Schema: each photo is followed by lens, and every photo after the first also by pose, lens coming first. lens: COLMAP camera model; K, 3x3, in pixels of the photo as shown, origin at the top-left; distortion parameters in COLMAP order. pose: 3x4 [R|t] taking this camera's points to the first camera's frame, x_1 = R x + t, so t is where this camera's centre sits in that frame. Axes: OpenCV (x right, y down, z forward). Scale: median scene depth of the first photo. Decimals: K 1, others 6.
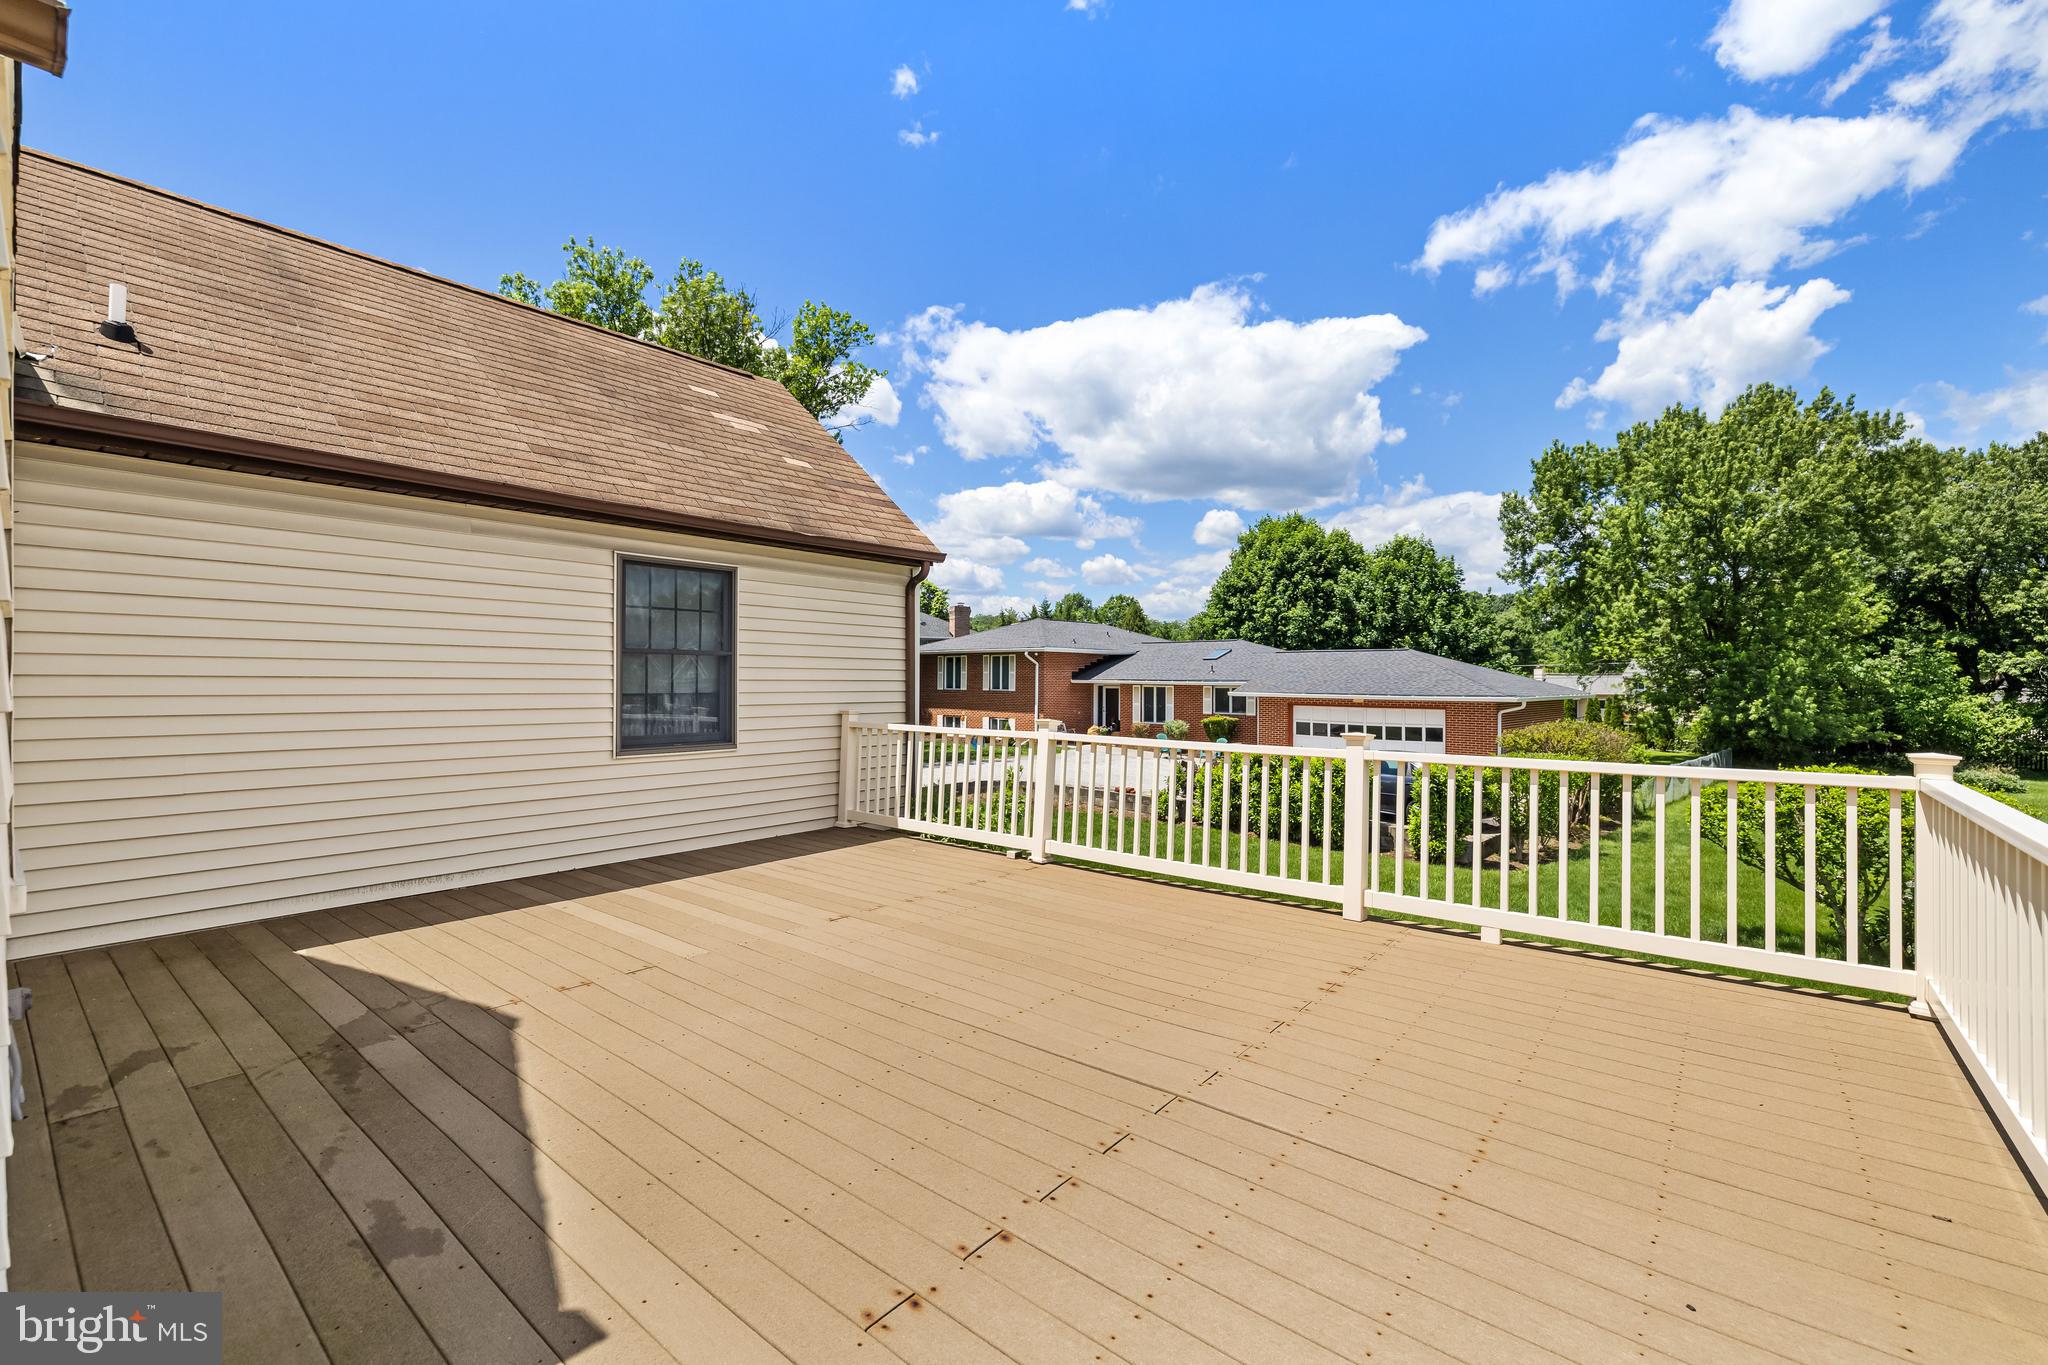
lens RADIAL K [[866.8, 0, 1029.5], [0, 866.8, 672.7], [0, 0, 1]] dist [-0.001670, -0.001390]
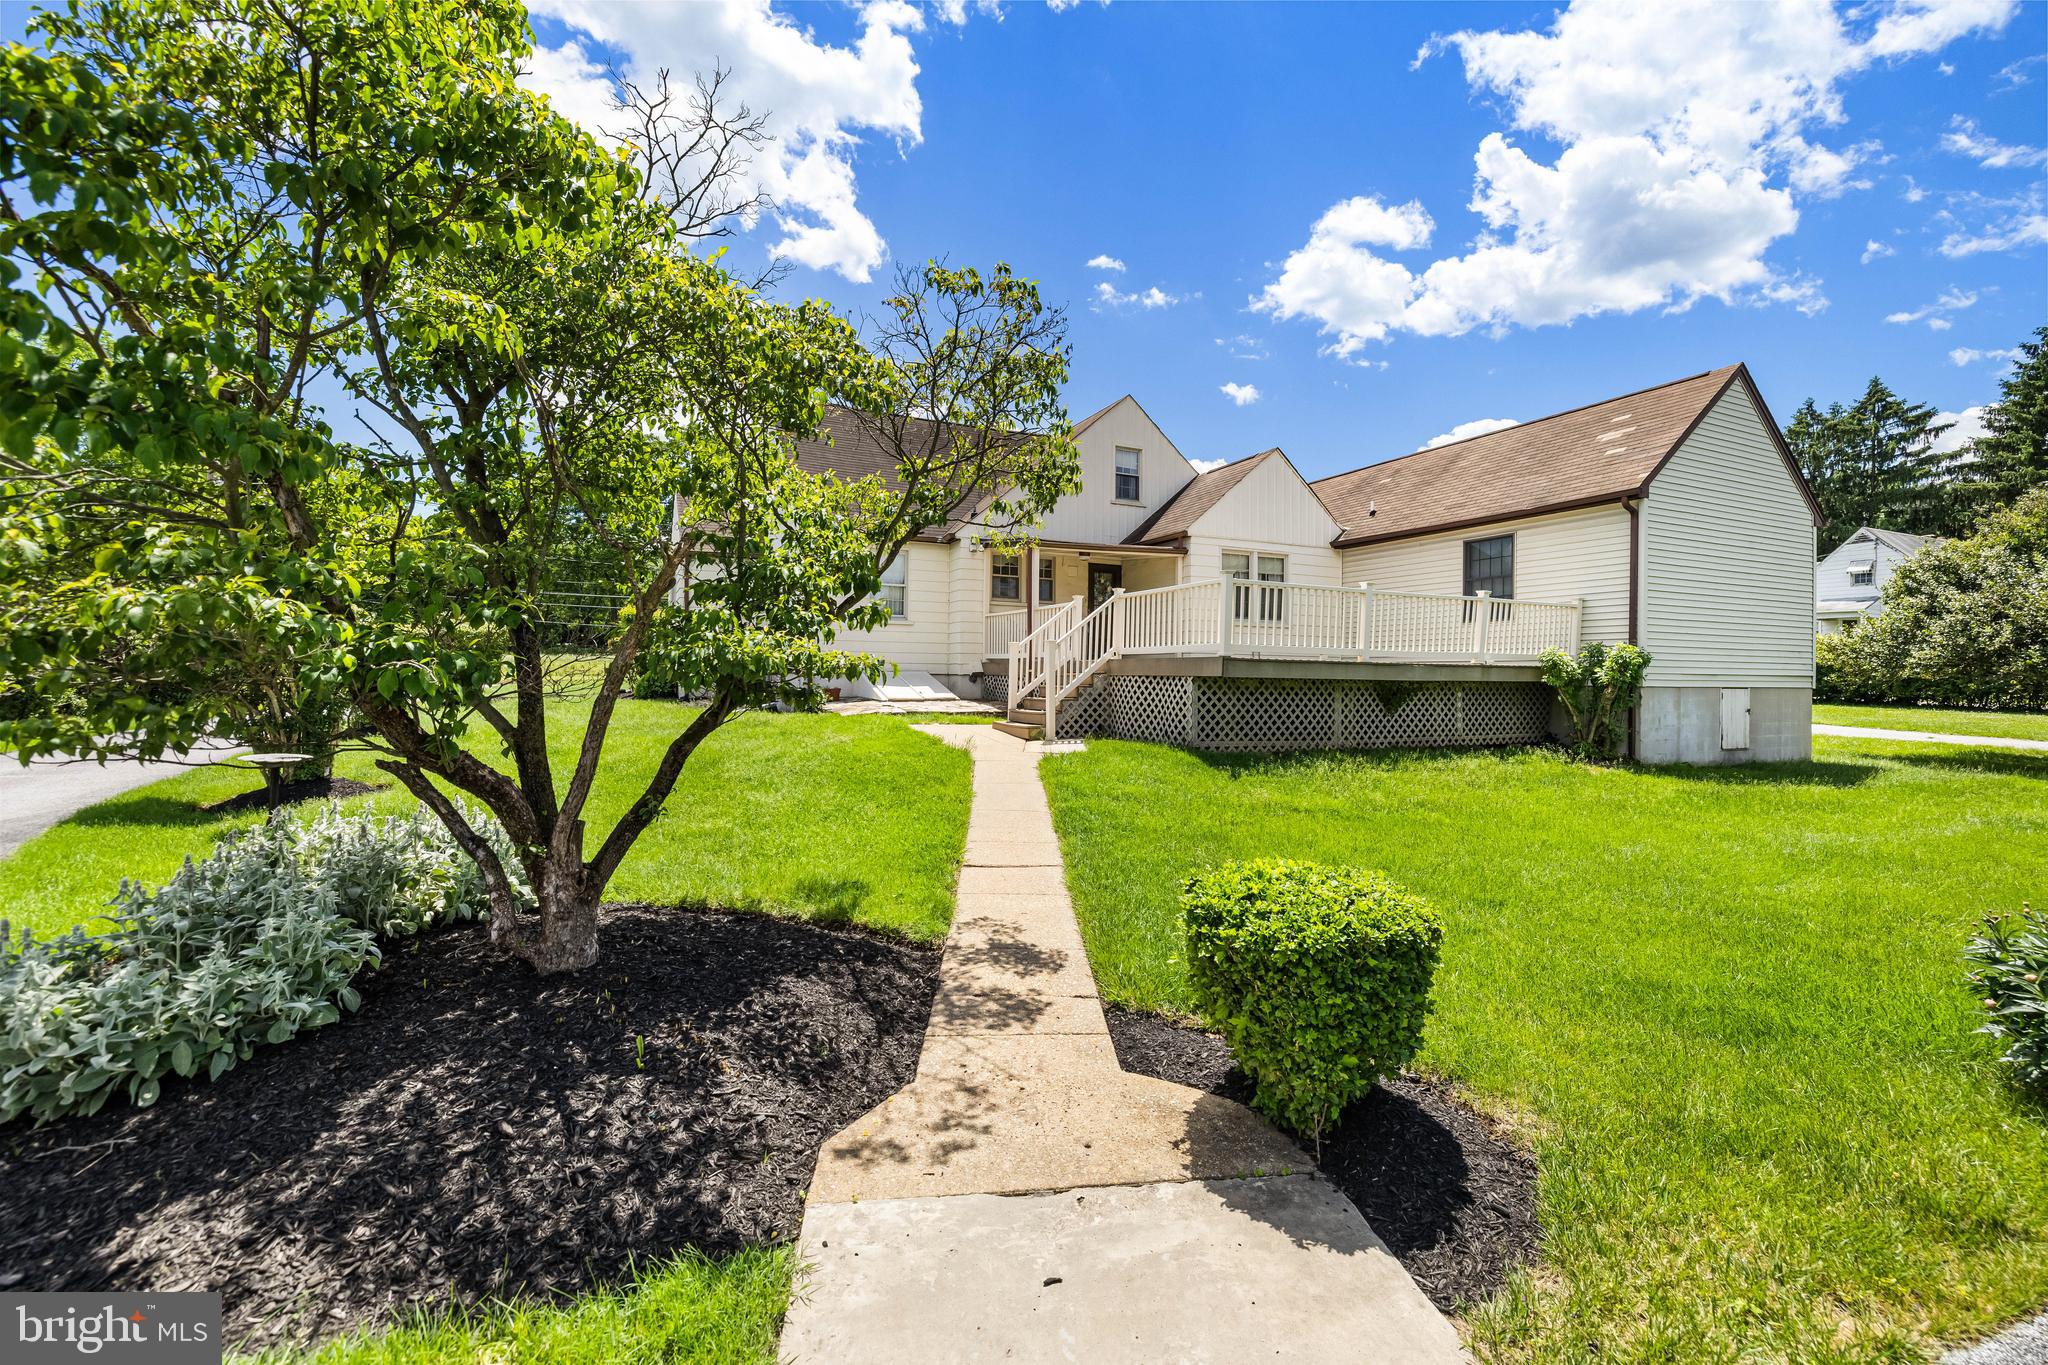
lens RADIAL K [[866.8, 0, 1028.8], [0, 866.8, 695.3], [0, 0, 1]] dist [-0.001670, -0.001390]
pose [[-0.437974, 0.010141, -0.898931, 2.277365], [-0.004063, 0.999904, 0.013260, 0.274327], [0.898979, 0.009459, -0.437890, 0.974979]]
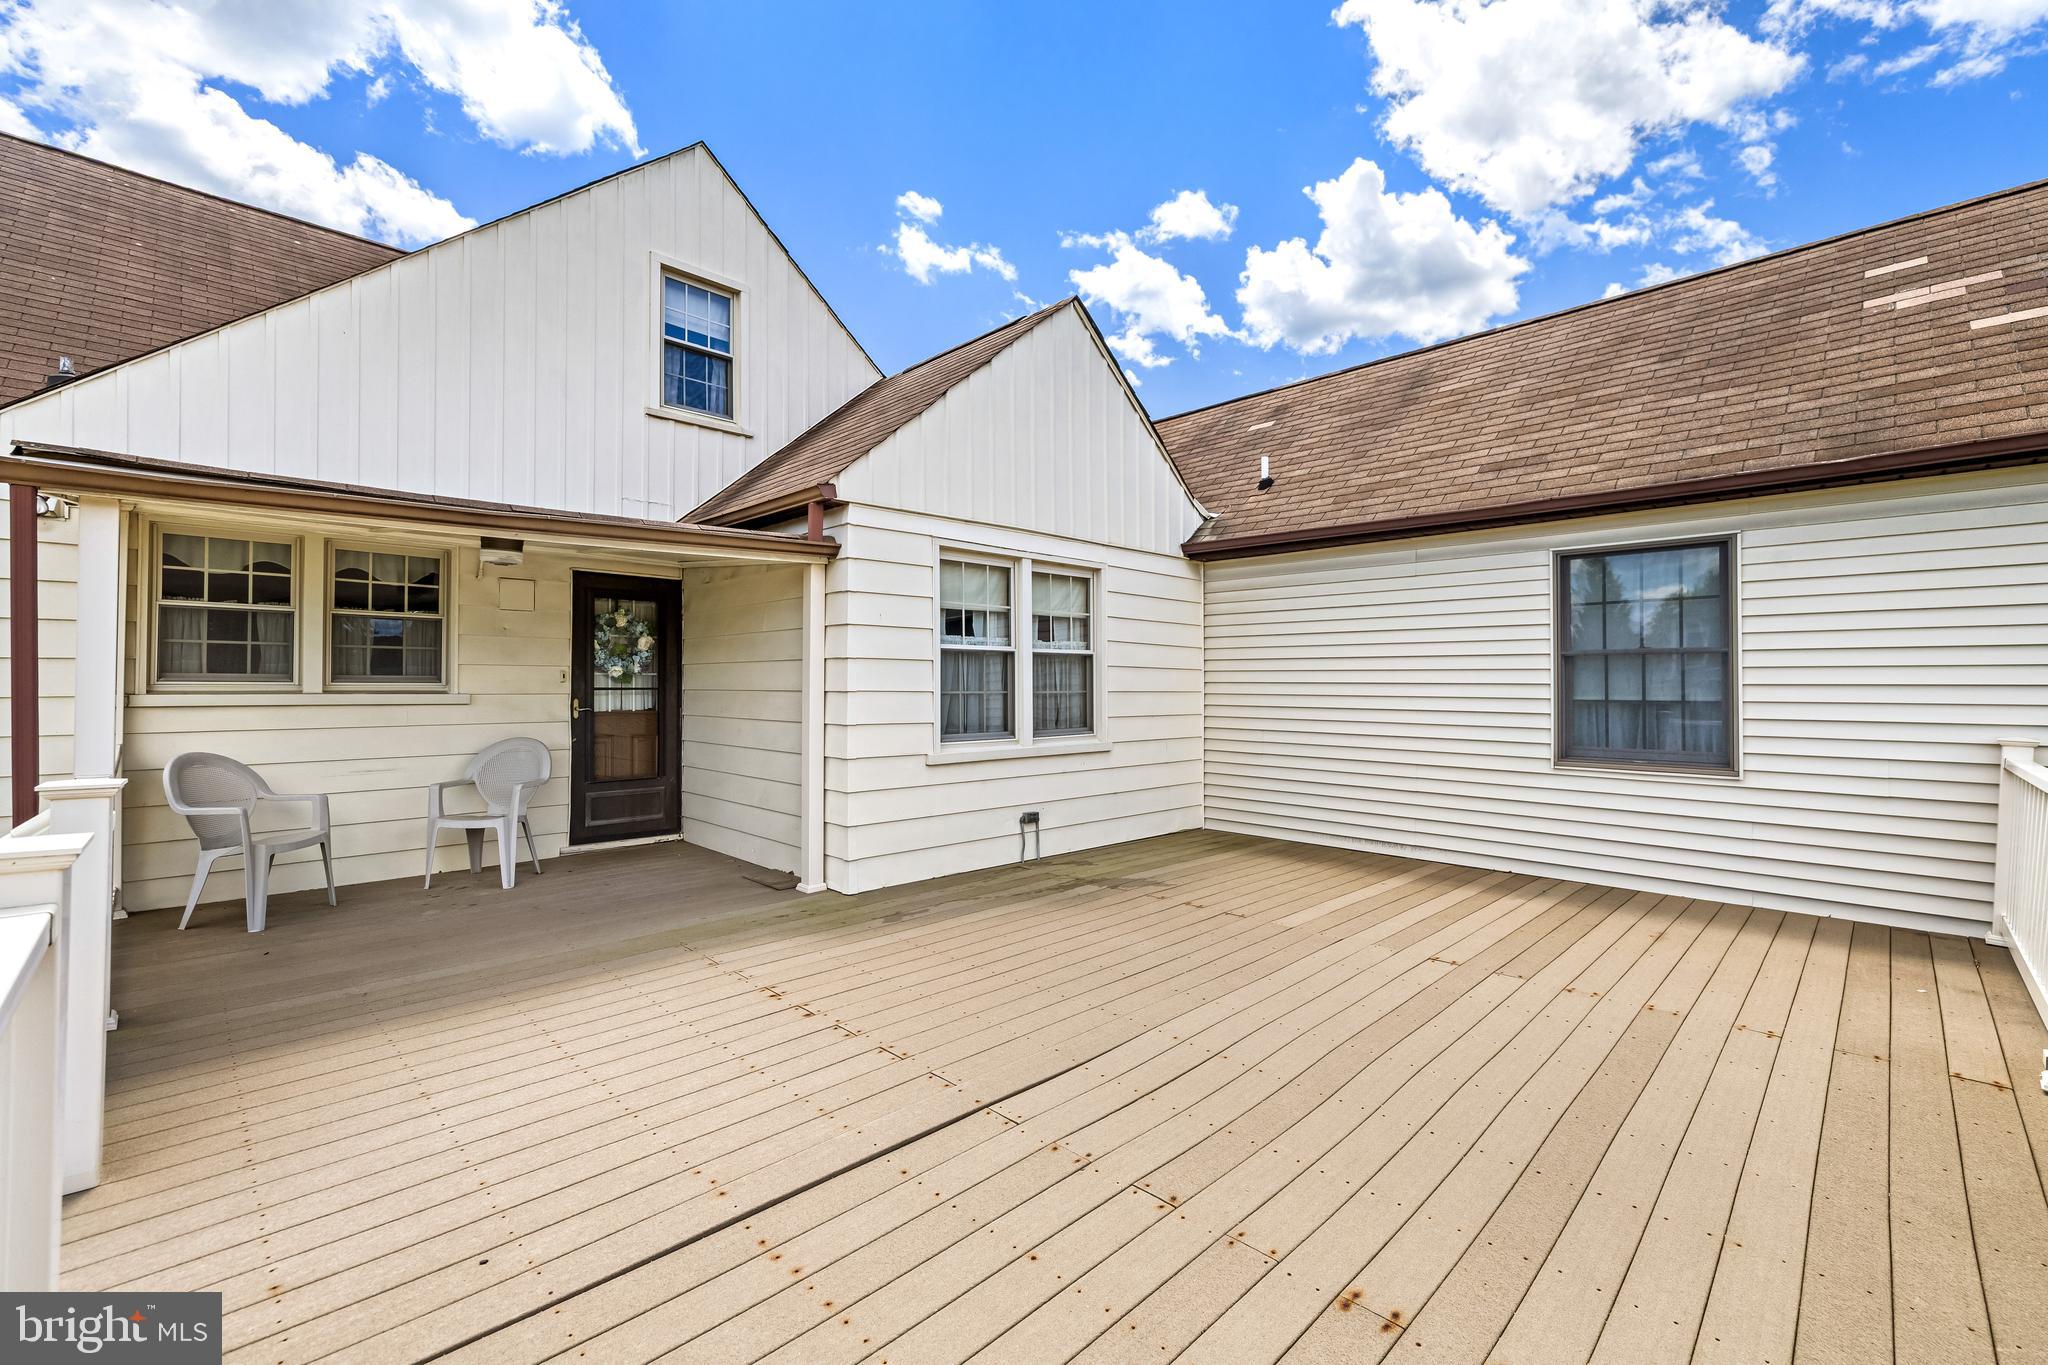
lens RADIAL K [[866.8, 0, 1033.4], [0, 866.8, 687.6], [0, 0, 1]] dist [-0.001670, -0.001390]
pose [[-0.111447, -0.002494, -0.993767, 0.525344], [0.005048, 0.999983, -0.003076, 0.010741], [0.993758, -0.005359, -0.111432, 0.539798]]
